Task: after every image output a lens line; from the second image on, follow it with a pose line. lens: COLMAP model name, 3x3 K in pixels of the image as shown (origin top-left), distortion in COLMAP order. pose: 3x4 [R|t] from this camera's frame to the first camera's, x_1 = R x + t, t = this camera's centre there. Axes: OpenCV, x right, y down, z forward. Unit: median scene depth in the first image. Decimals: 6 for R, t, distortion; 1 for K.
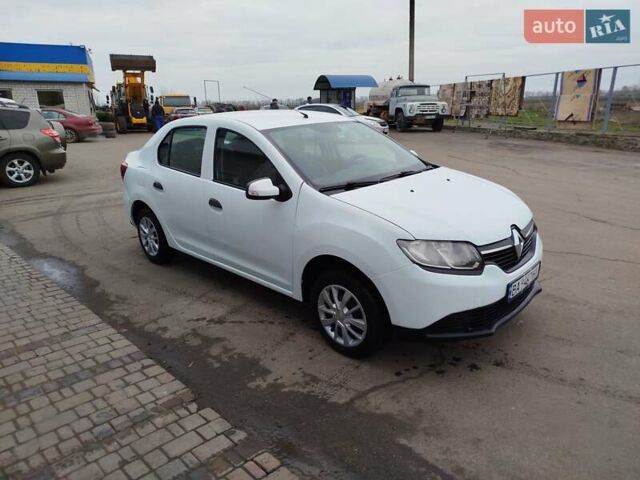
lens RADIAL K [[444.9, 0, 320.0], [0, 444.9, 240.0], [0, 0, 1]] dist [0.010274, 0.006461]
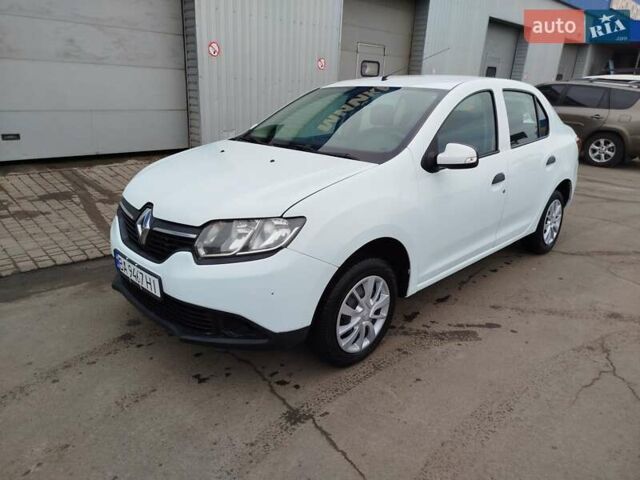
lens RADIAL K [[444.9, 0, 320.0], [0, 444.9, 240.0], [0, 0, 1]] dist [0.010274, 0.006461]
pose [[-0.025759, 0.344622, -0.938388, 0.991444], [-0.330184, 0.883085, 0.333375, -0.282750], [0.943565, 0.318428, 0.091042, 1.025679]]
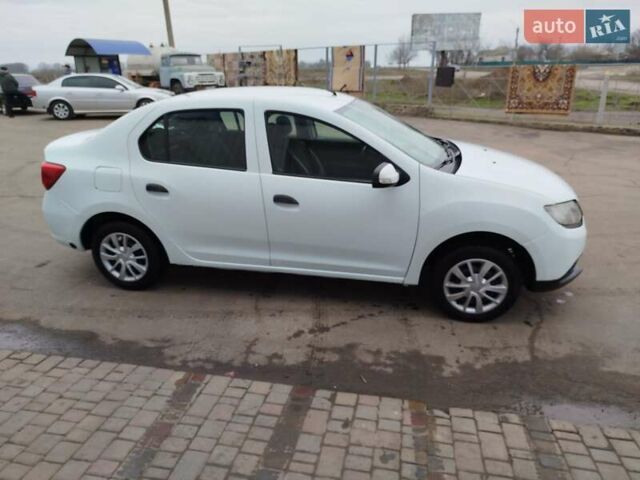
lens RADIAL K [[449.8, 0, 320.0], [0, 449.8, 240.0], [0, 0, 1]] dist [-0.013614, 0.031338]
pose [[0.841069, -0.182461, 0.509226, -0.671260], [0.151744, 0.983179, 0.101653, -0.088082], [-0.519208, -0.008225, 0.854608, 0.237816]]
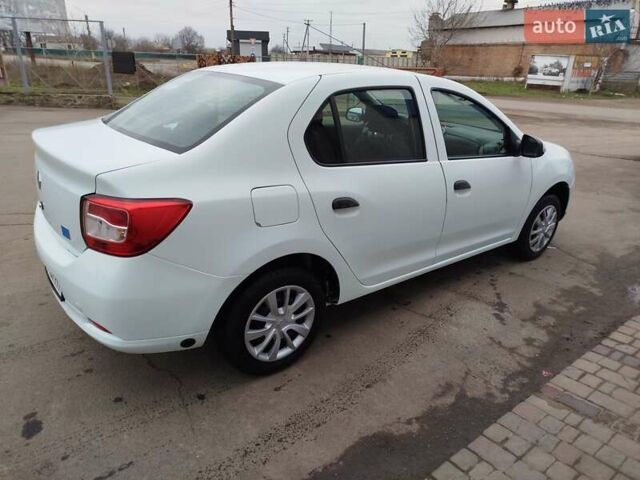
lens RADIAL K [[444.9, 0, 320.0], [0, 444.9, 240.0], [0, 0, 1]] dist [0.010274, 0.006461]
pose [[0.140843, -0.340427, 0.929663, -1.099535], [0.257276, 0.919348, 0.297672, -0.310450], [-0.956019, 0.197255, 0.217067, 1.154166]]
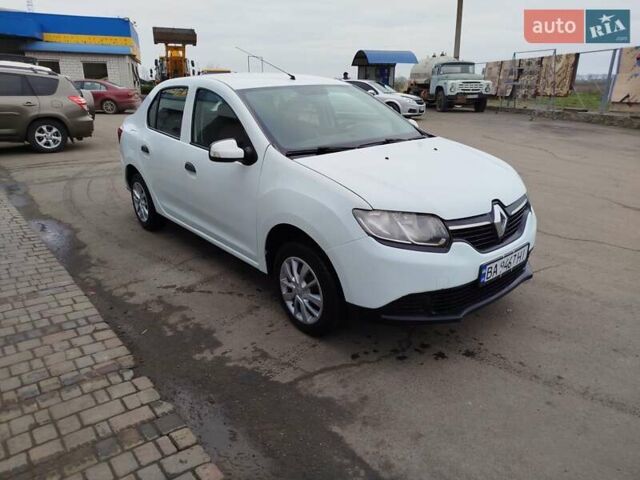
lens RADIAL K [[444.9, 0, 320.0], [0, 444.9, 240.0], [0, 0, 1]] dist [0.010274, 0.006461]
pose [[0.994835, 0.050585, -0.088007, 0.140532], [-0.046846, 0.997931, 0.044045, 0.019356], [0.090053, -0.039695, 0.995146, 0.072719]]
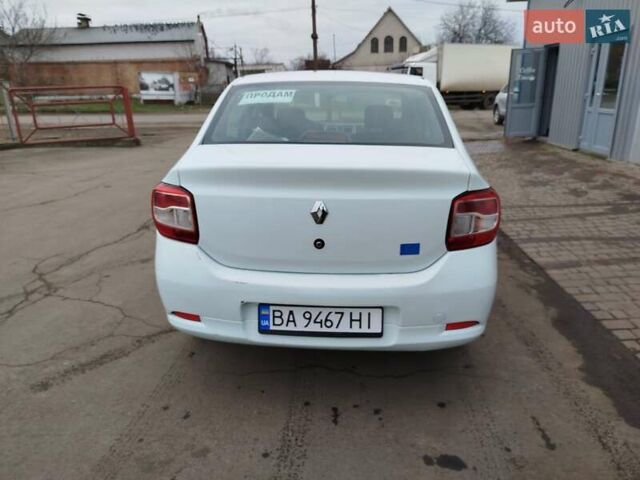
lens RADIAL K [[449.8, 0, 320.0], [0, 449.8, 240.0], [0, 0, 1]] dist [-0.013614, 0.031338]
pose [[-0.648515, -0.219678, 0.728814, -0.925990], [0.248157, 0.844129, 0.475252, -0.522599], [-0.719615, 0.489068, -0.492916, 1.926378]]
